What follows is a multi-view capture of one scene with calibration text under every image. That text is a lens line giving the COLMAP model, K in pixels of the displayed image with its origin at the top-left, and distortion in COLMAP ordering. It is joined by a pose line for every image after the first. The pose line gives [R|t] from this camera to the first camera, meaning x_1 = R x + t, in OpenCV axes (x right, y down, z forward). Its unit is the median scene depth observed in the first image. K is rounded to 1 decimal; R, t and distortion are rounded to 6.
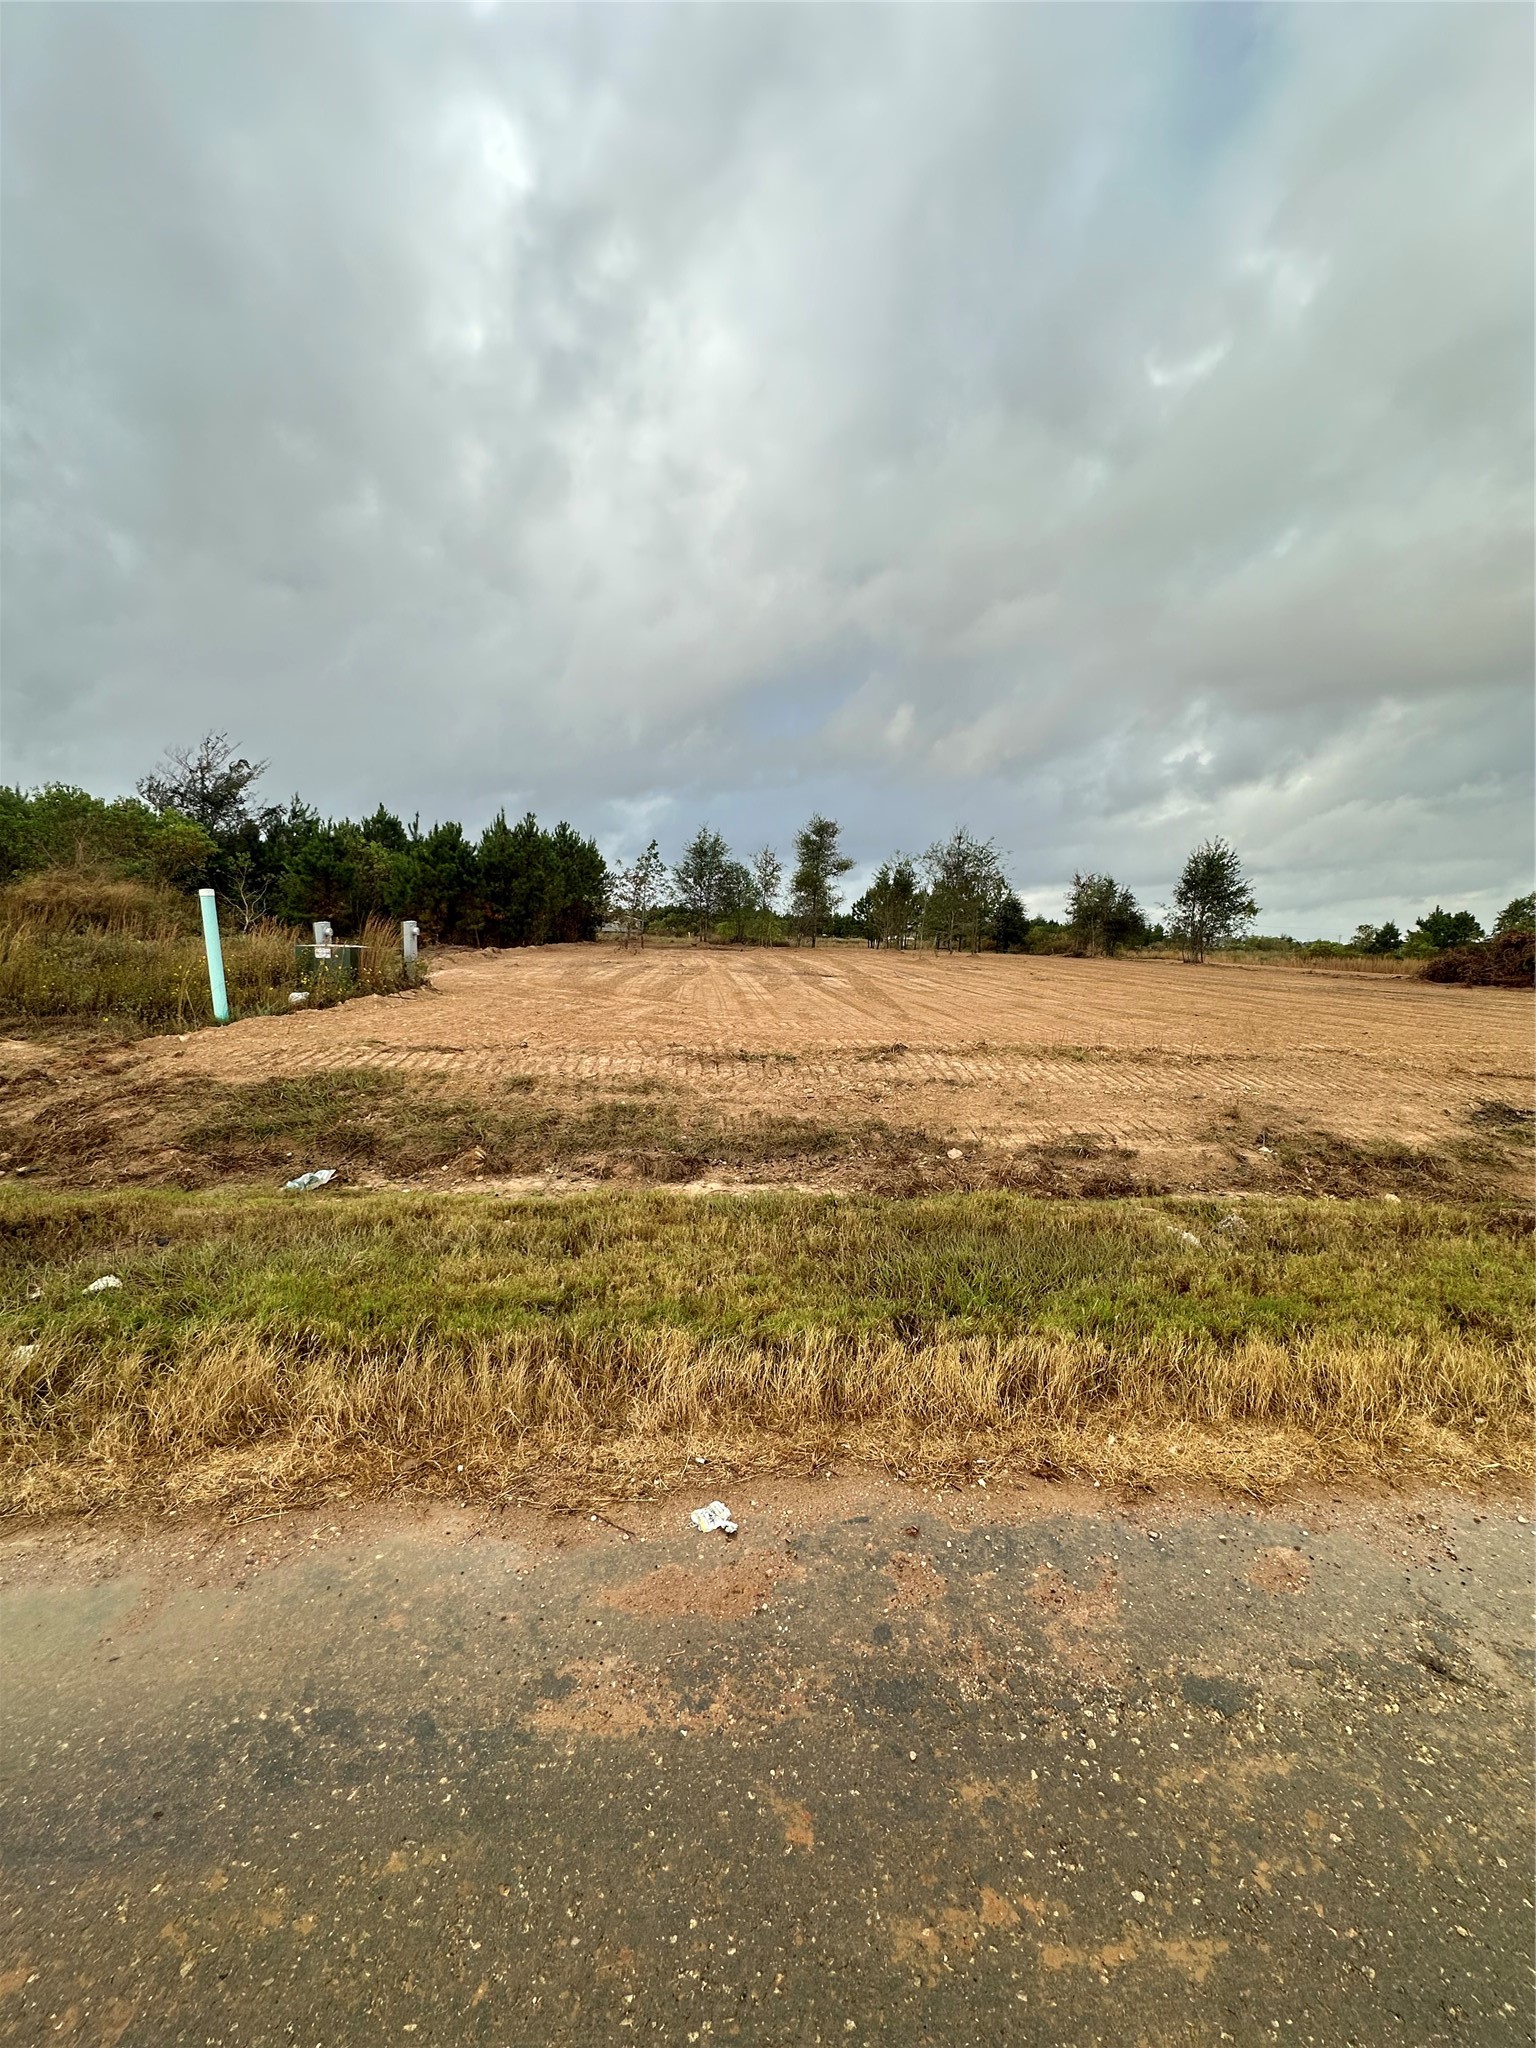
lens RADIAL K [[813.8, 0, 757.0], [0, 813.8, 1016.1], [0, 0, 1]] dist [-0.009439, 0.000126]
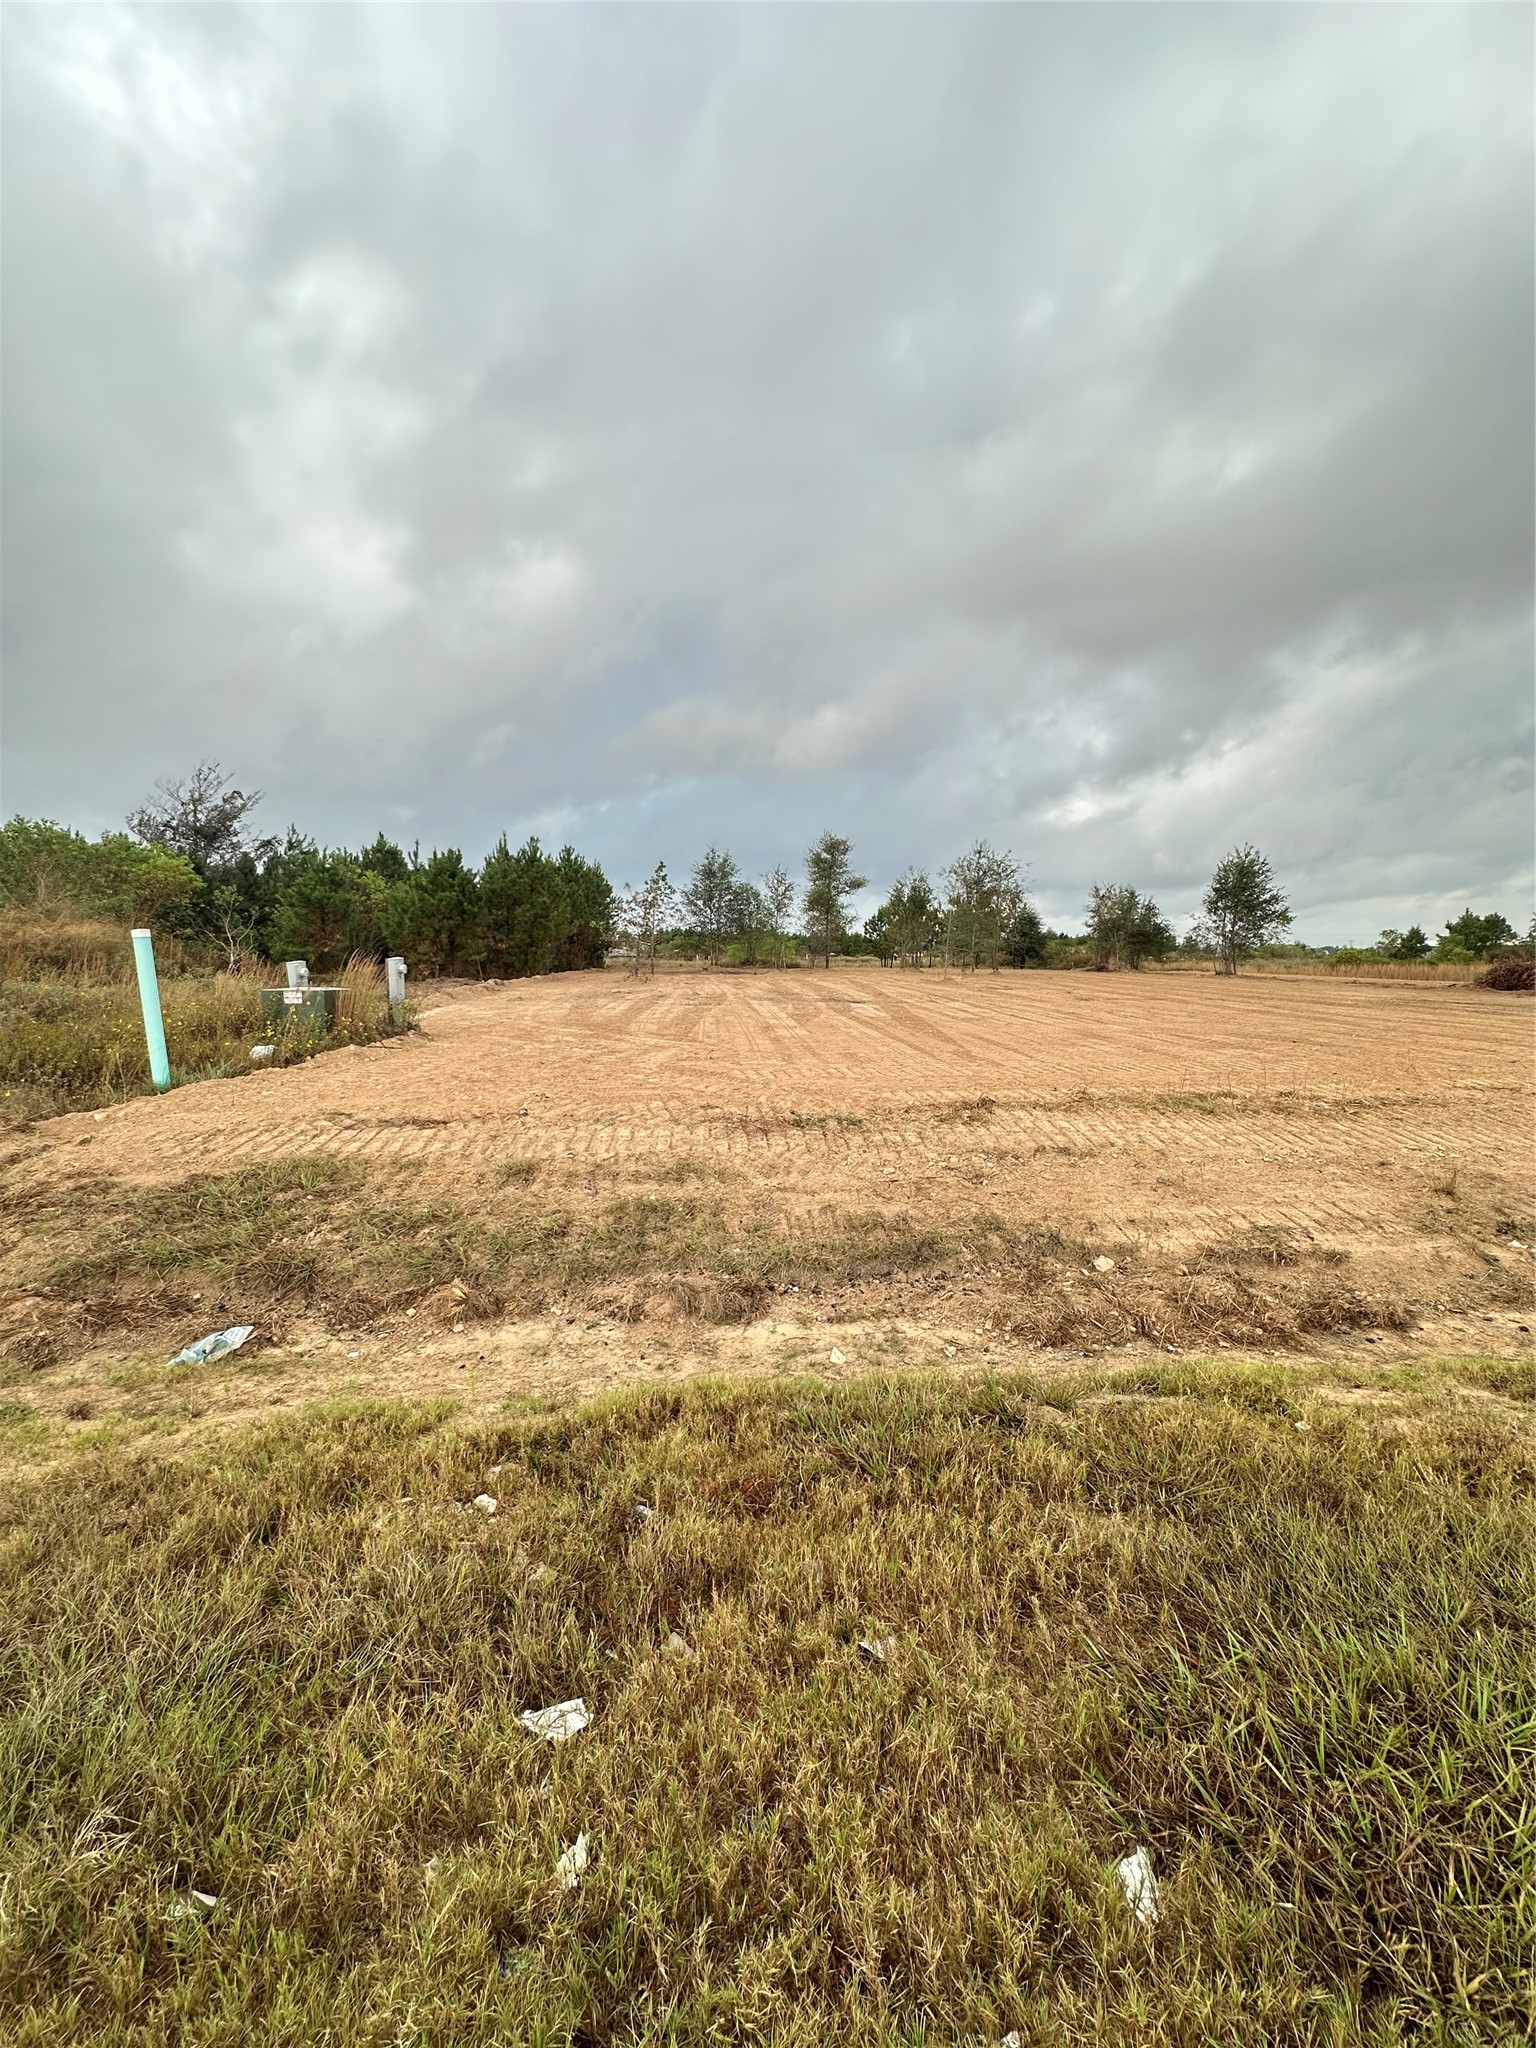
lens RADIAL K [[813.8, 0, 758.9], [0, 813.8, 1013.7], [0, 0, 1]] dist [-0.009439, 0.000126]
pose [[0.999658, -0.025265, -0.006723, -0.038771], [0.025070, 0.999305, -0.027587, -0.029434], [0.007416, 0.027409, 0.999597, 0.165652]]
